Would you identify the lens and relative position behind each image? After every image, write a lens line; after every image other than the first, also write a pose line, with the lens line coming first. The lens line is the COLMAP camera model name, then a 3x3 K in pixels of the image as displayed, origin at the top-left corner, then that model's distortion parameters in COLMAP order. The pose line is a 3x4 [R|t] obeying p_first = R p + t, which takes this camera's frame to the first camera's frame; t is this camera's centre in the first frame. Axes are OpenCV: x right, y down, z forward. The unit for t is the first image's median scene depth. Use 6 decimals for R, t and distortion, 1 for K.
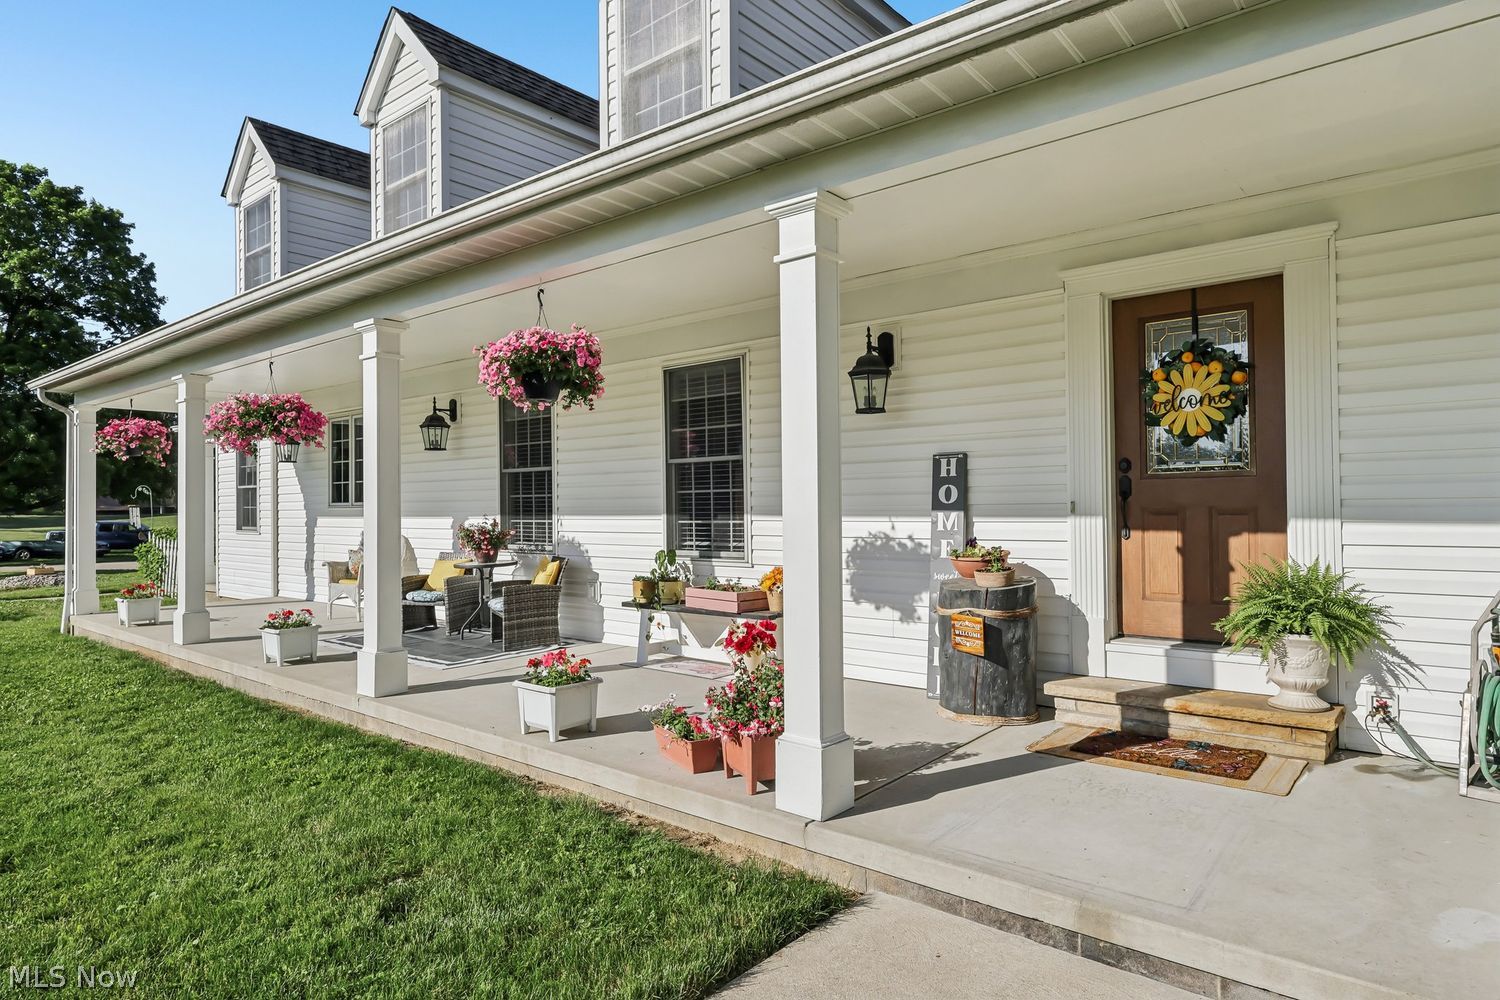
lens RADIAL K [[886.1, 0, 742.4], [0, 886.1, 499.4], [0, 0, 1]] dist [0.007363, 0.000374]
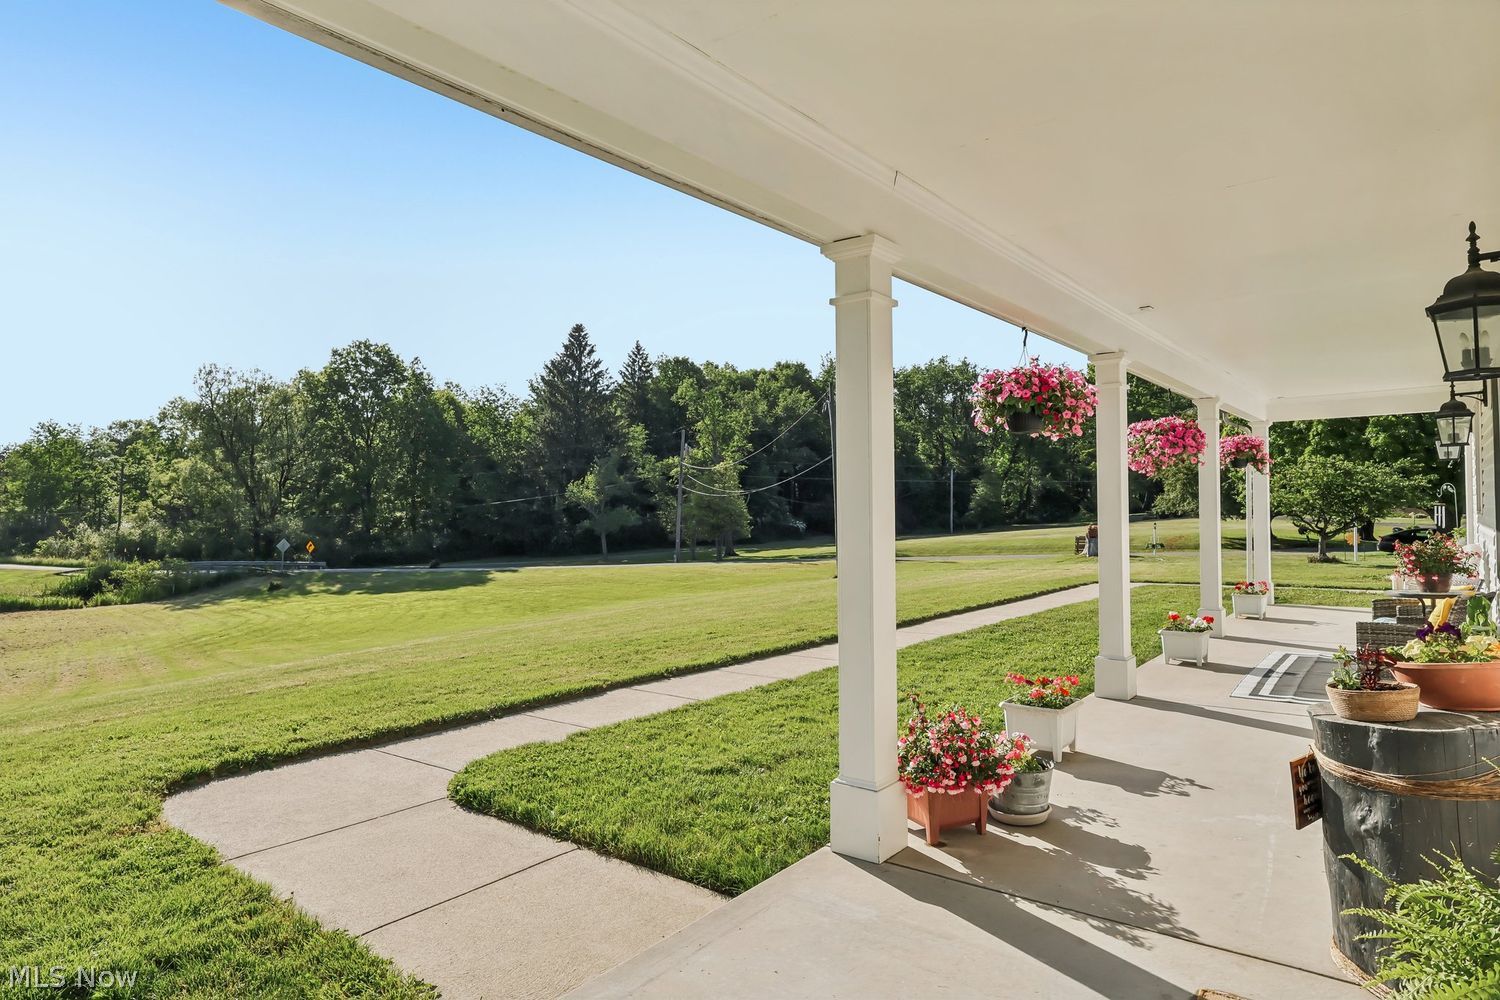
lens RADIAL K [[886.1, 0, 746.1], [0, 886.1, 502.2], [0, 0, 1]] dist [0.007363, 0.000374]
pose [[0.012254, 0.000328, -0.999925, 0.816038], [0.023278, 0.999729, 0.000613, -0.037334], [0.999654, -0.023284, 0.012243, 0.642834]]
